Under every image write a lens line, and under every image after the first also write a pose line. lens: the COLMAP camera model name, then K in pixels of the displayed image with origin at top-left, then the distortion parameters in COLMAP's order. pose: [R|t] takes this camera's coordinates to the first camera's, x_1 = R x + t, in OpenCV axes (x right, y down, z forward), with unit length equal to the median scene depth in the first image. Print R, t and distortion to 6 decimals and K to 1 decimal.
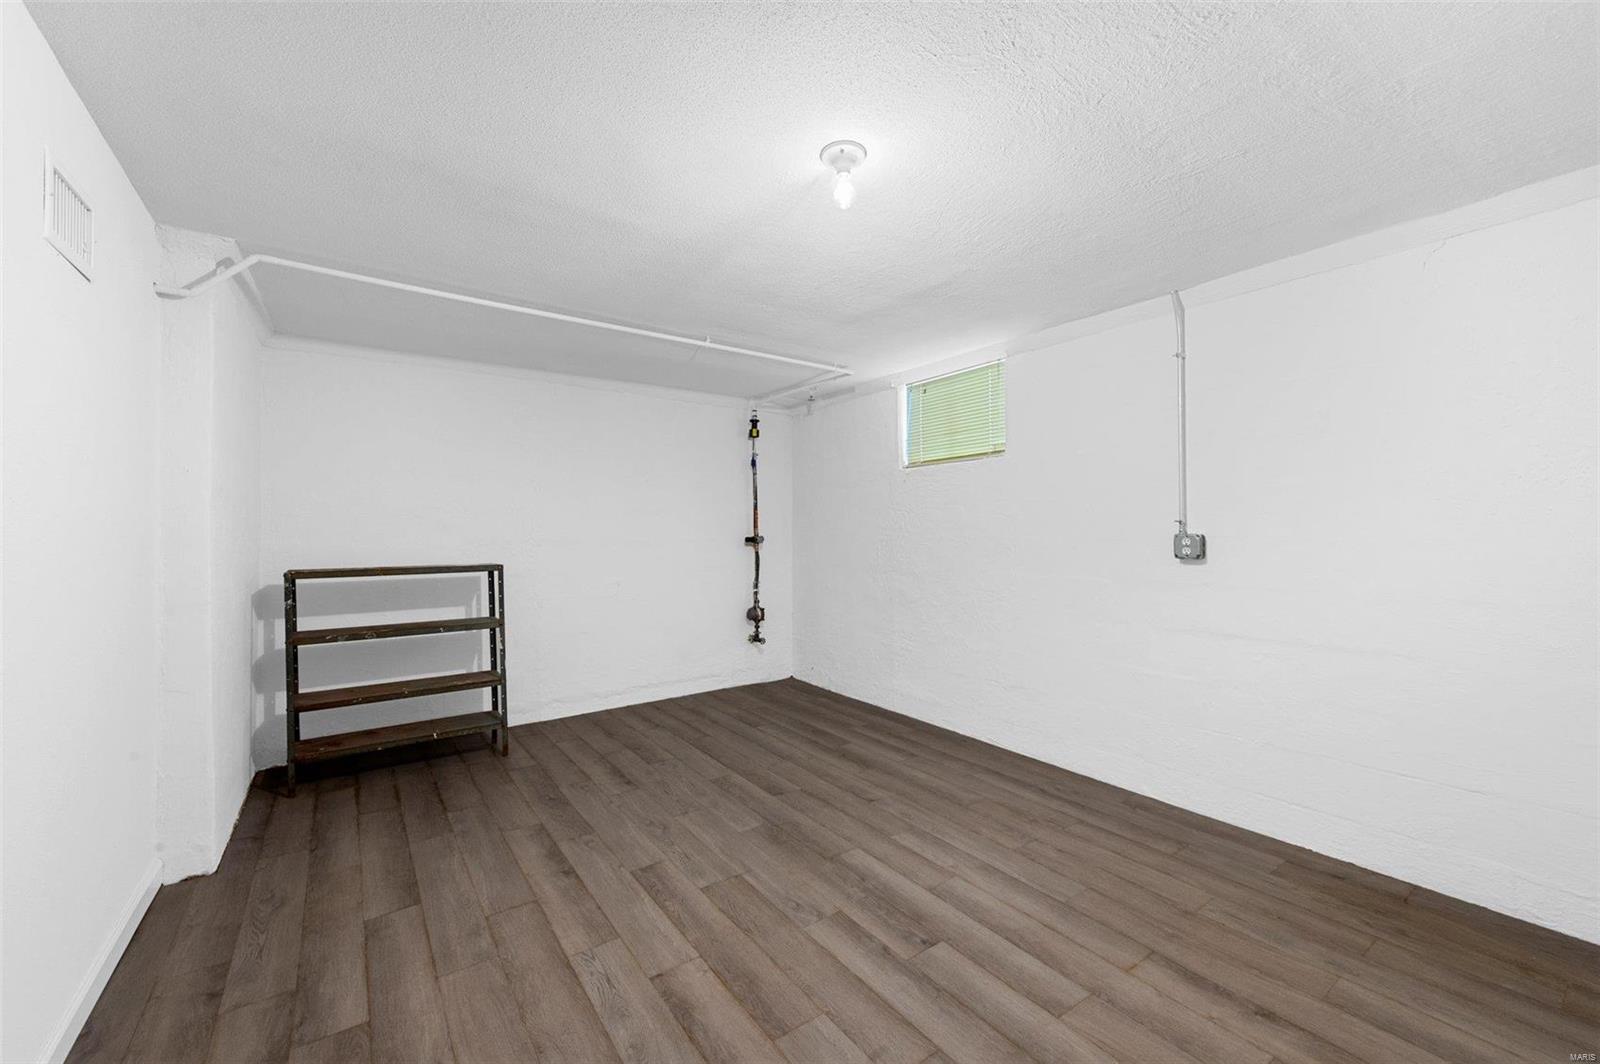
lens RADIAL K [[639.2, 0, 799.7], [0, 639.2, 532.4], [0, 0, 1]] dist [-0.000536, 0.000029]
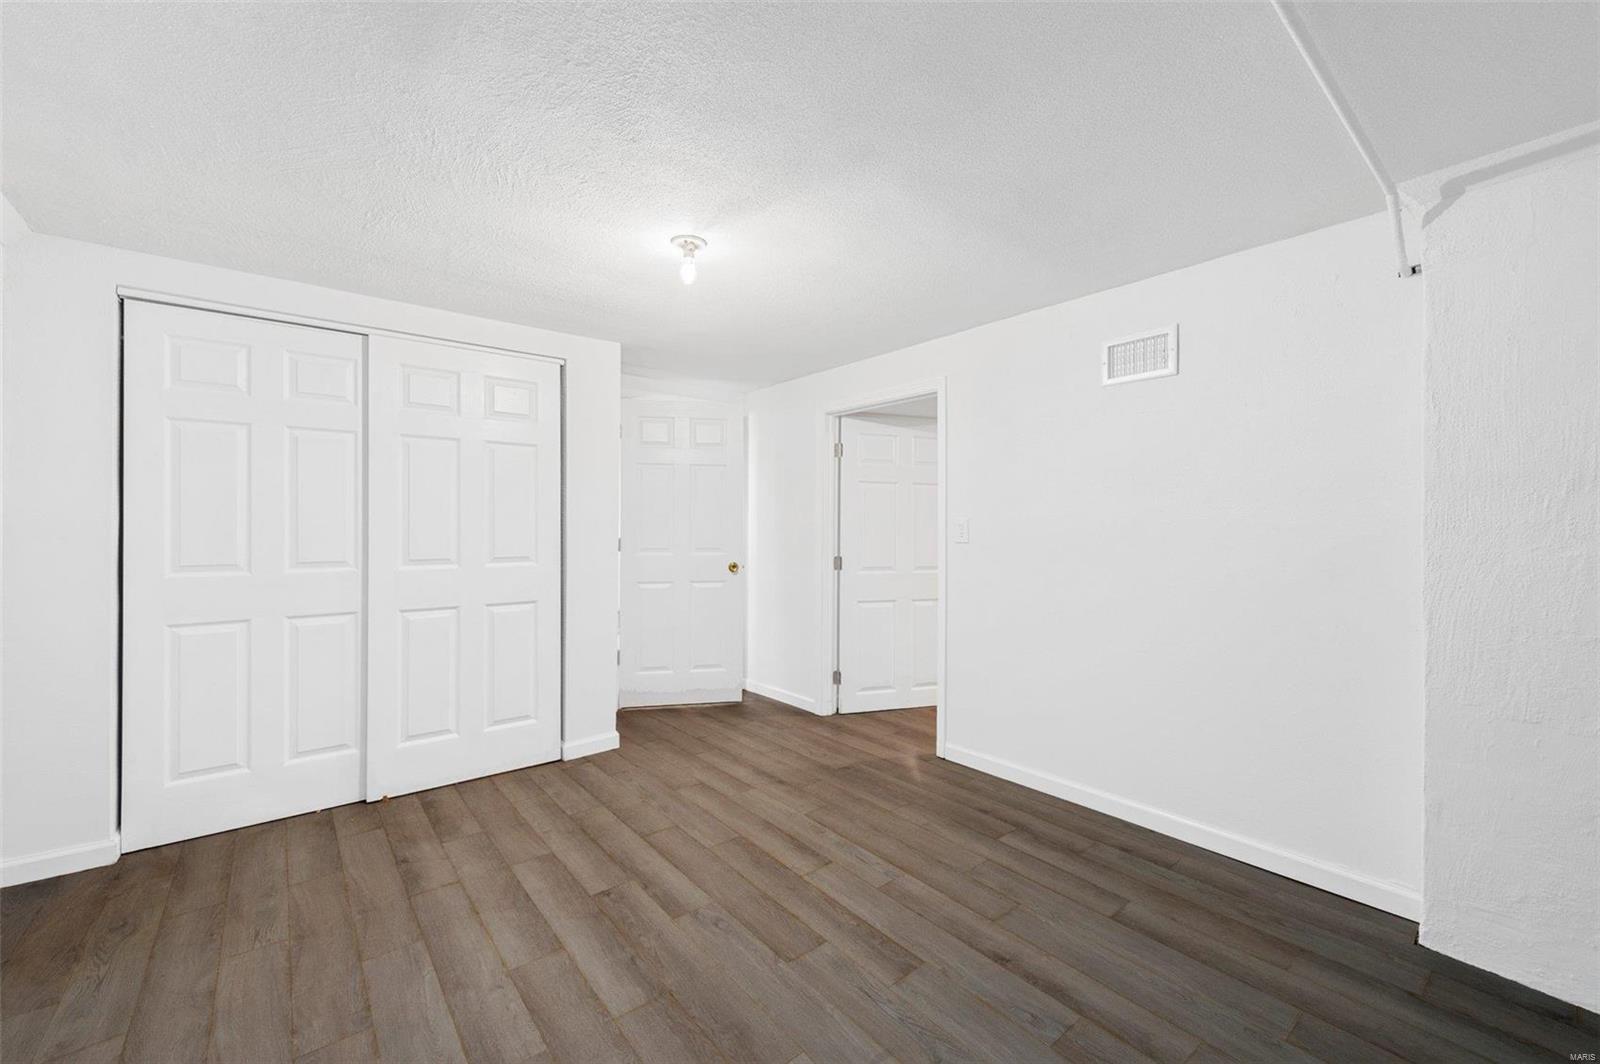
lens RADIAL K [[639.2, 0, 801.0], [0, 639.2, 524.5], [0, 0, 1]] dist [-0.000536, 0.000029]
pose [[-0.998003, -0.001678, -0.063148, -0.069660], [-0.001316, 0.999982, -0.005772, -0.008212], [0.063157, -0.005677, -0.997987, 2.028713]]
